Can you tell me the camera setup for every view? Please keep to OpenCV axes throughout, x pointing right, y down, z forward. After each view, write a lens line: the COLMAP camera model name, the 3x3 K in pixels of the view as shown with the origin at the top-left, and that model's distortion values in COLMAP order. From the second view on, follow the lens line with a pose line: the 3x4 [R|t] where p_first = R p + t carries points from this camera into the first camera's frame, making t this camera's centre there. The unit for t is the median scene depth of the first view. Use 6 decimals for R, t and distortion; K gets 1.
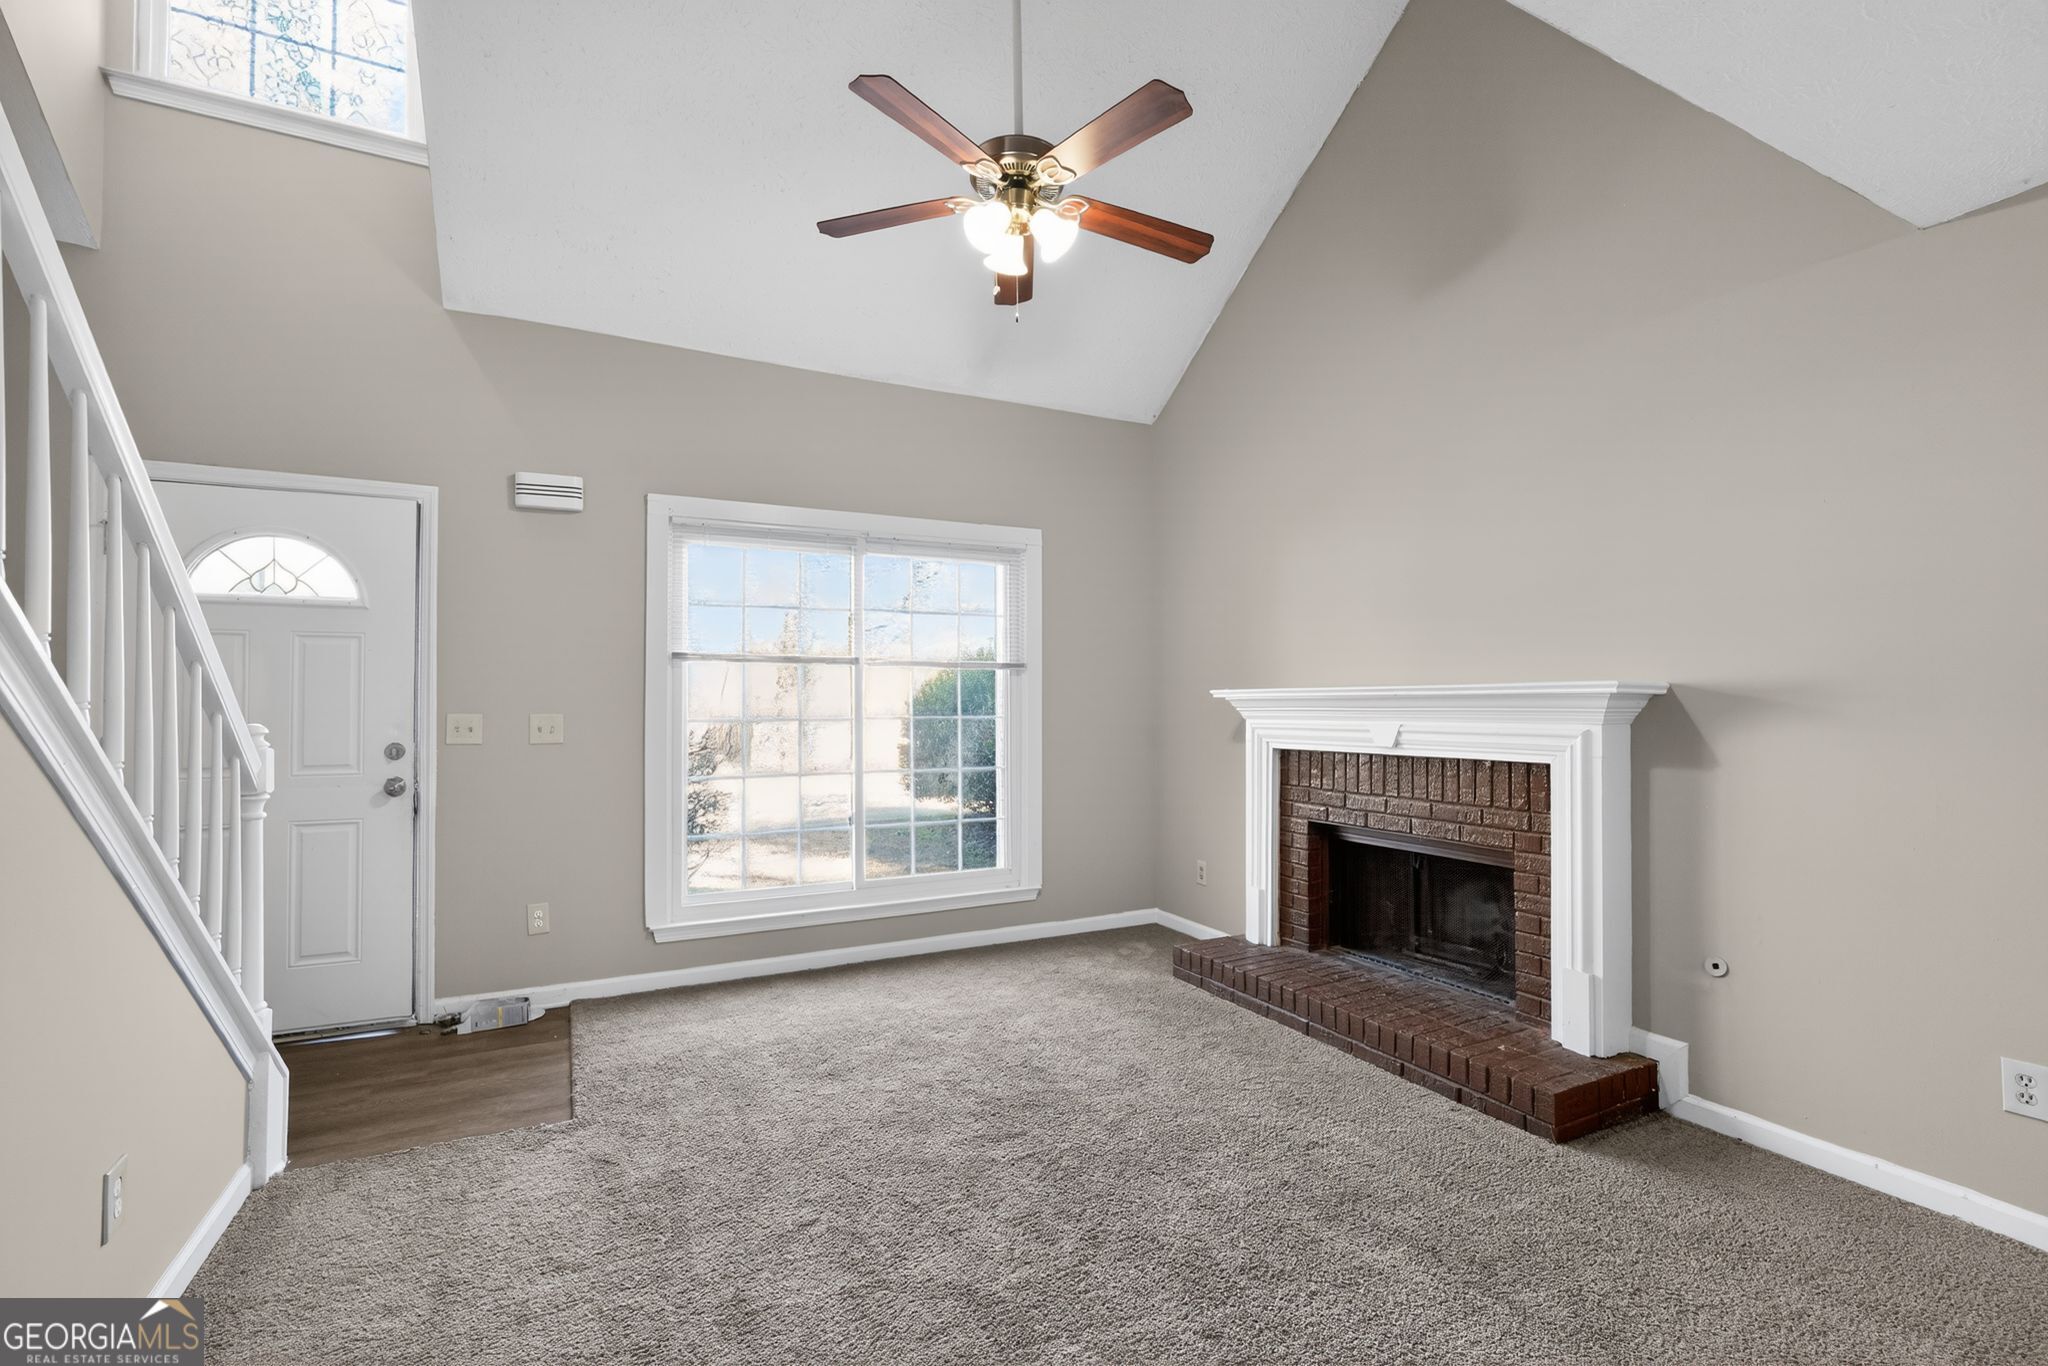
lens RADIAL K [[903.5, 0, 1027.1], [0, 903.5, 695.6], [0, 0, 1]] dist [-0.011517, 0.000775]
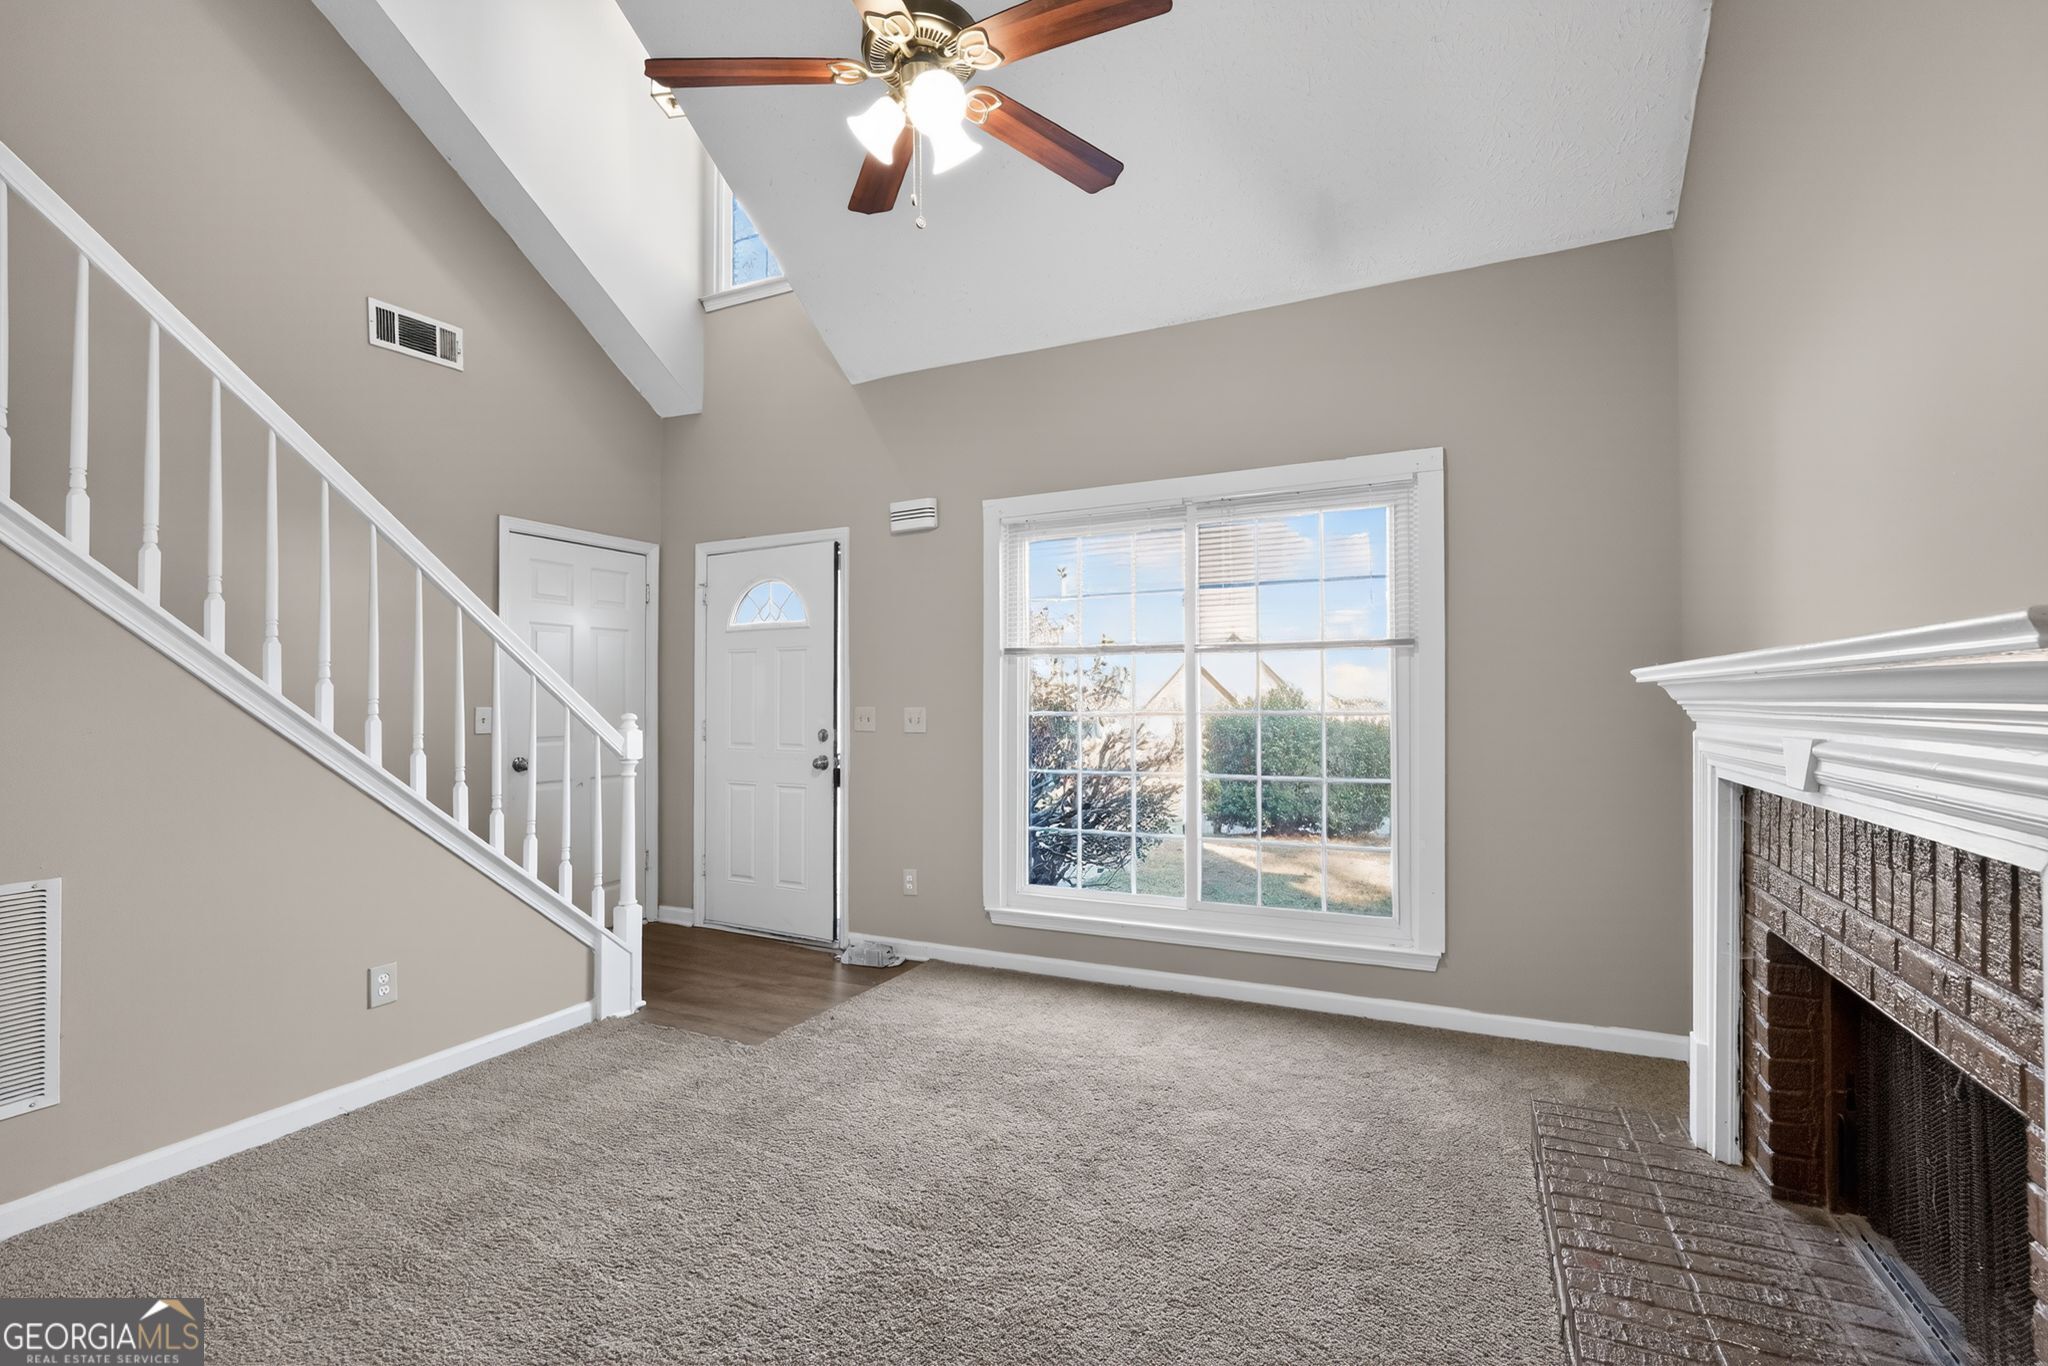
lens RADIAL K [[903.5, 0, 1027.1], [0, 903.5, 695.6], [0, 0, 1]] dist [-0.011517, 0.000775]
pose [[0.607683, -0.005897, -0.794158, 0.517295], [0.014127, 0.999894, 0.003385, 0.004013], [0.794054, -0.013276, 0.607702, 0.436977]]
